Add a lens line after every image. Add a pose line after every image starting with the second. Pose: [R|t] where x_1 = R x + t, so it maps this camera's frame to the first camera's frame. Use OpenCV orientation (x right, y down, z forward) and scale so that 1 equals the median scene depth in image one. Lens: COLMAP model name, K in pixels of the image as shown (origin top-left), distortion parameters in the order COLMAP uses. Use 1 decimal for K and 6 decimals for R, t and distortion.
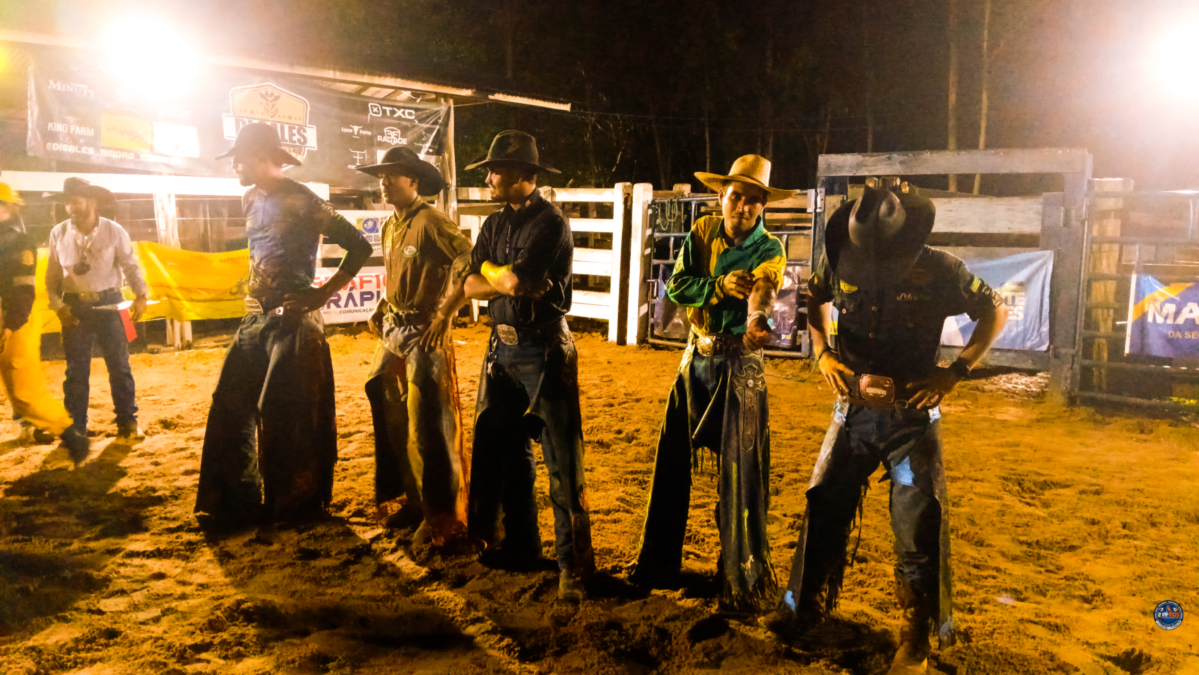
lens RADIAL K [[921.9, 0, 592.8], [0, 921.9, 341.2], [0, 0, 1]] dist [0.095474, -0.209276]
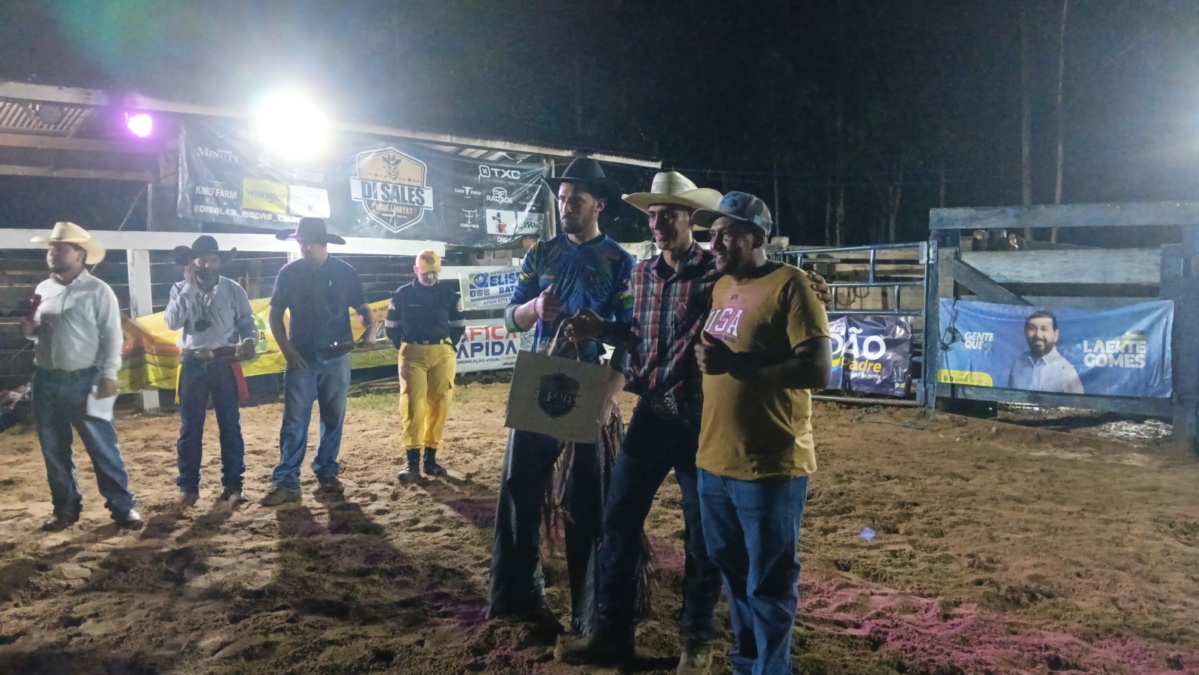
lens RADIAL K [[924.6, 0, 592.1], [0, 924.6, 339.8], [0, 0, 1]] dist [0.101917, -0.259421]
pose [[0.998987, -0.005344, -0.044687, -0.078646], [0.002792, 0.998371, -0.056988, 0.002386], [0.044918, 0.056806, 0.997374, -0.037622]]
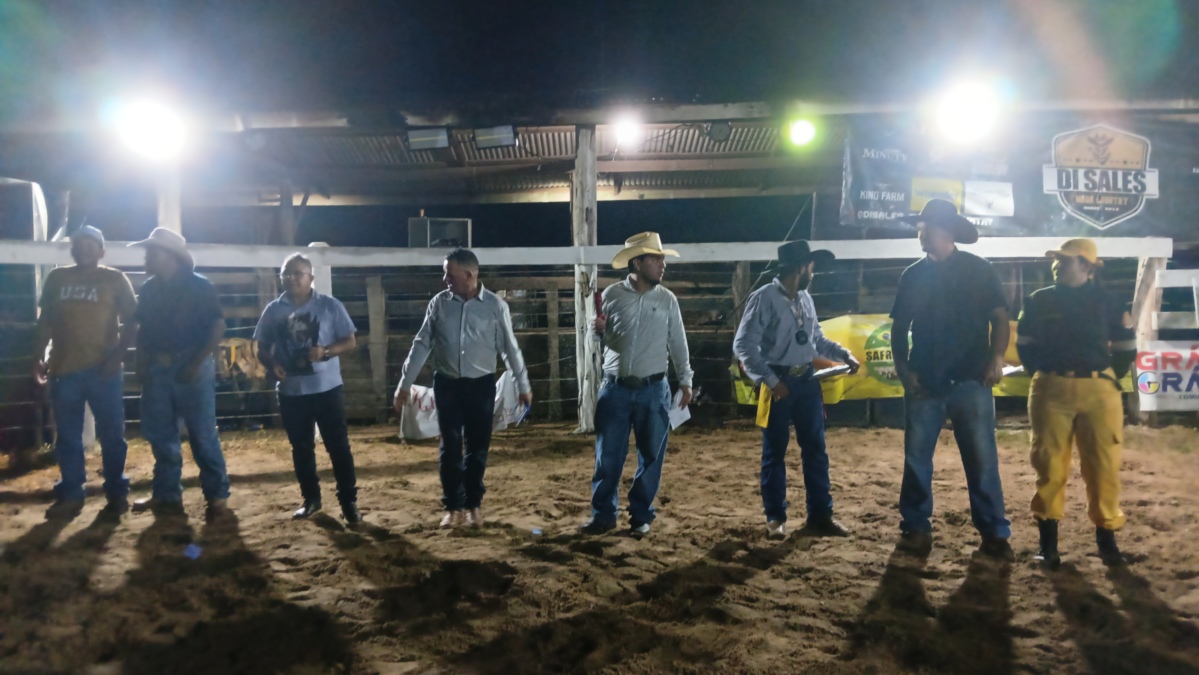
lens RADIAL K [[921.9, 0, 592.8], [0, 921.9, 341.2], [0, 0, 1]] dist [0.095474, -0.209276]
pose [[0.678749, 0.024138, -0.733973, -0.036436], [-0.077570, 0.996225, -0.038971, -0.010750], [0.730262, 0.083386, 0.678059, 0.106984]]
